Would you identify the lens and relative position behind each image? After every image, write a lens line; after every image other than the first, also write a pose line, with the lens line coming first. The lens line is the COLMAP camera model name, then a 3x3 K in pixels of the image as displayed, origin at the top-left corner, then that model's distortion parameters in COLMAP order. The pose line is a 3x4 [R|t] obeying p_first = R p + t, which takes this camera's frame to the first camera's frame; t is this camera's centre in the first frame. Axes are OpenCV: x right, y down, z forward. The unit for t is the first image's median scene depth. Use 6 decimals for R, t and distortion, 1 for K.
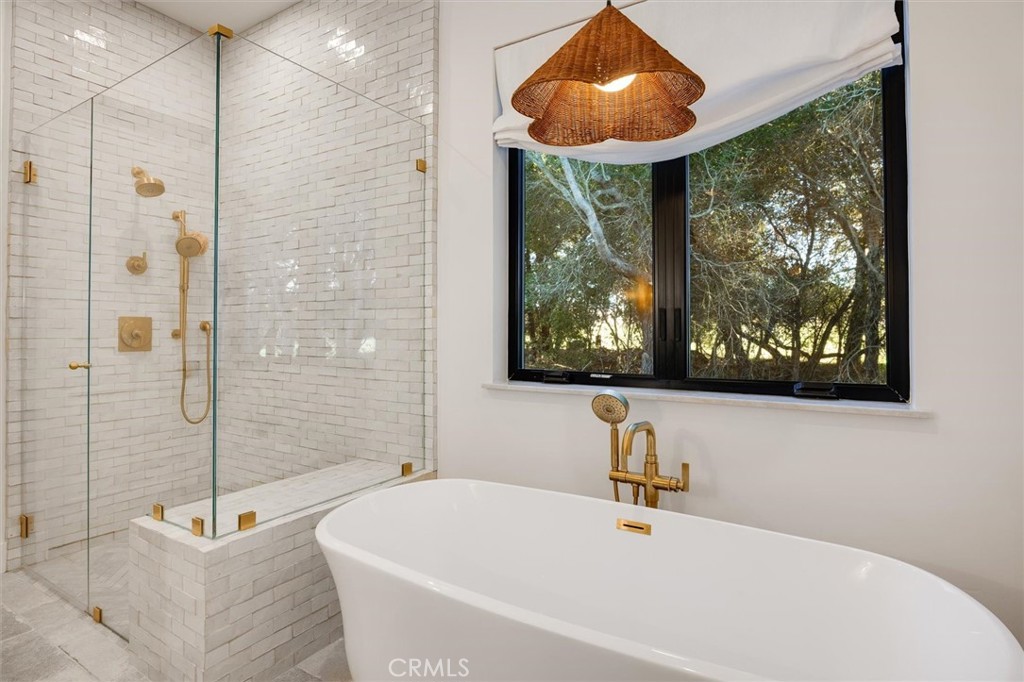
lens RADIAL K [[531.5, 0, 512.7], [0, 531.5, 326.2], [0, 0, 1]] dist [-0.000980, -0.000789]
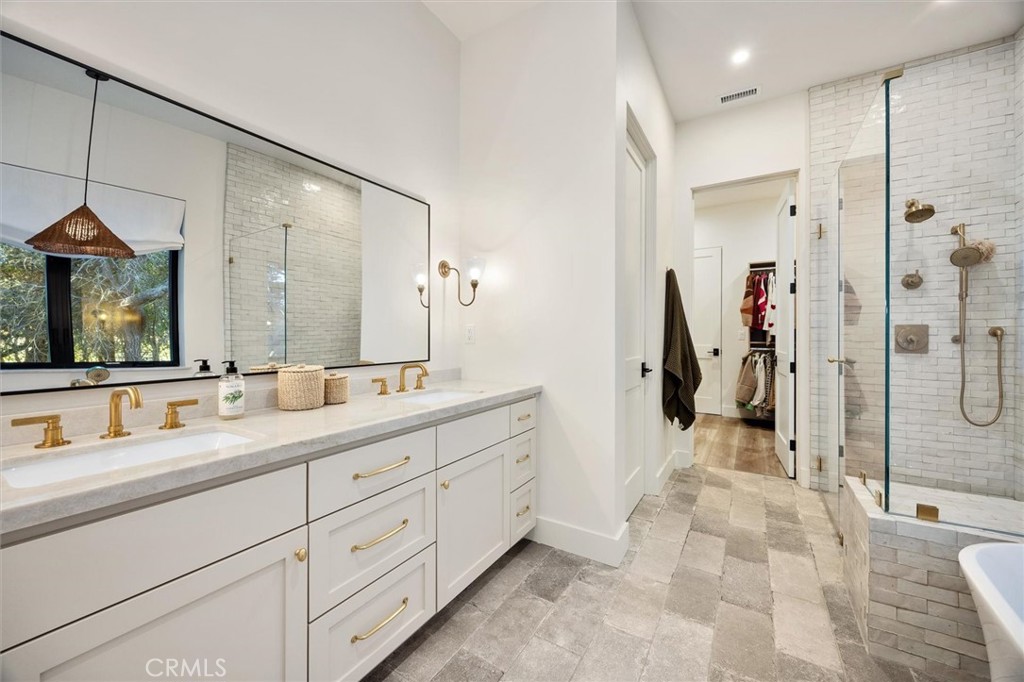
lens RADIAL K [[386.7, 0, 512.0], [0, 386.7, 341.0], [0, 0, 1]] dist [-0.000030, -0.000037]
pose [[0.006442, 0.015414, -0.999860, 0.182559], [0.004424, 0.999871, 0.015443, 0.002134], [0.999969, -0.004523, 0.006373, 0.106938]]
